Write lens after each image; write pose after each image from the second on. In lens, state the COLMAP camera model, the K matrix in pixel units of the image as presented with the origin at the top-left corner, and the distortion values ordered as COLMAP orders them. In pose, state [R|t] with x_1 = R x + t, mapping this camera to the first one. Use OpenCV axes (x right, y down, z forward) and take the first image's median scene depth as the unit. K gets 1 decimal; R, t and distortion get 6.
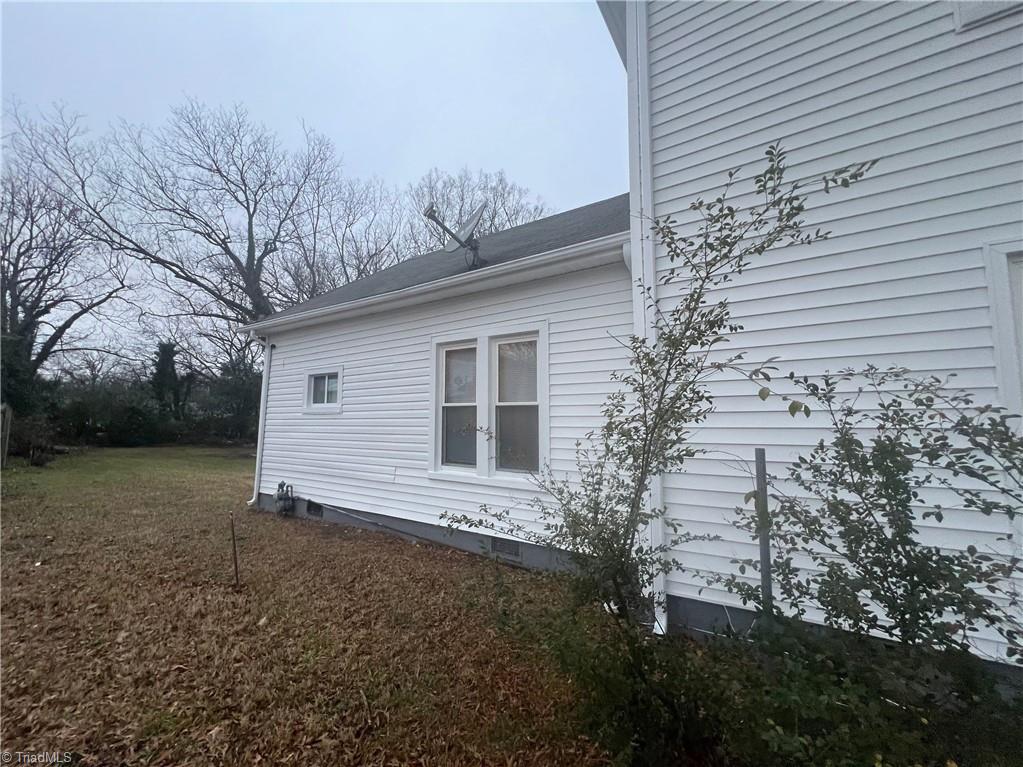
lens RADIAL K [[393.0, 0, 511.5], [0, 393.0, 383.5], [0, 0, 1]] dist [-0.001169, -0.005144]
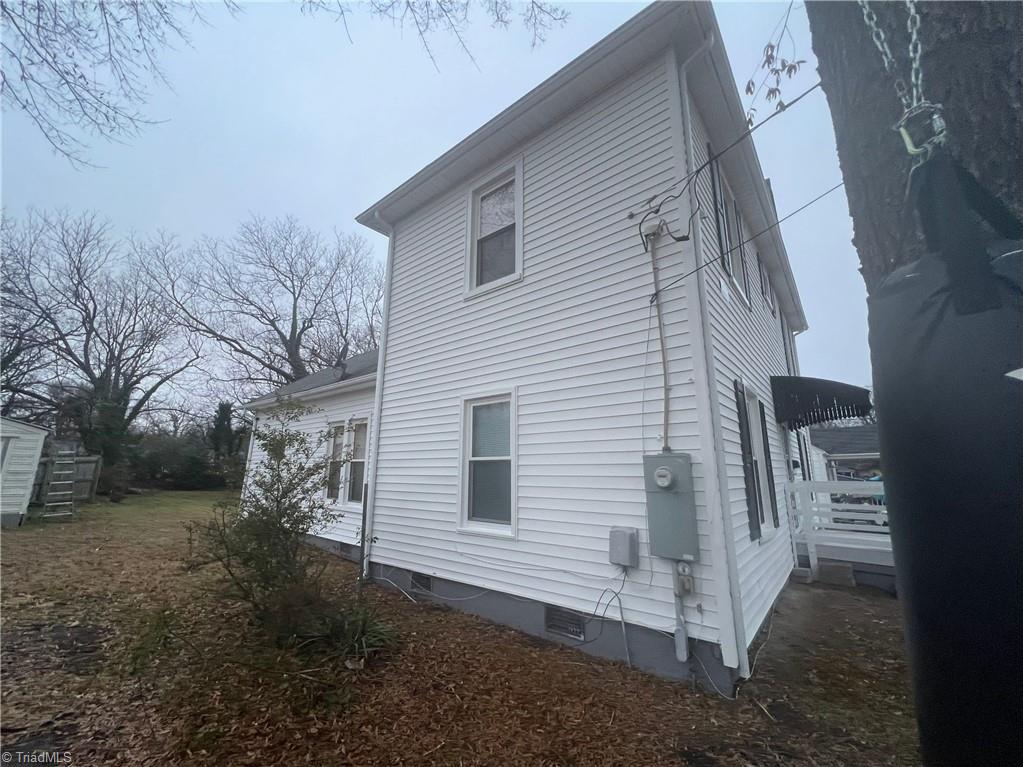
lens RADIAL K [[419.9, 0, 511.5], [0, 419.9, 383.5], [0, 0, 1]] dist [0.000600, 0.000131]
pose [[0.987748, -0.010766, -0.155683, 0.206343], [-0.008504, 0.992422, -0.122581, -0.014890], [0.155823, 0.122403, 0.980172, -0.147667]]
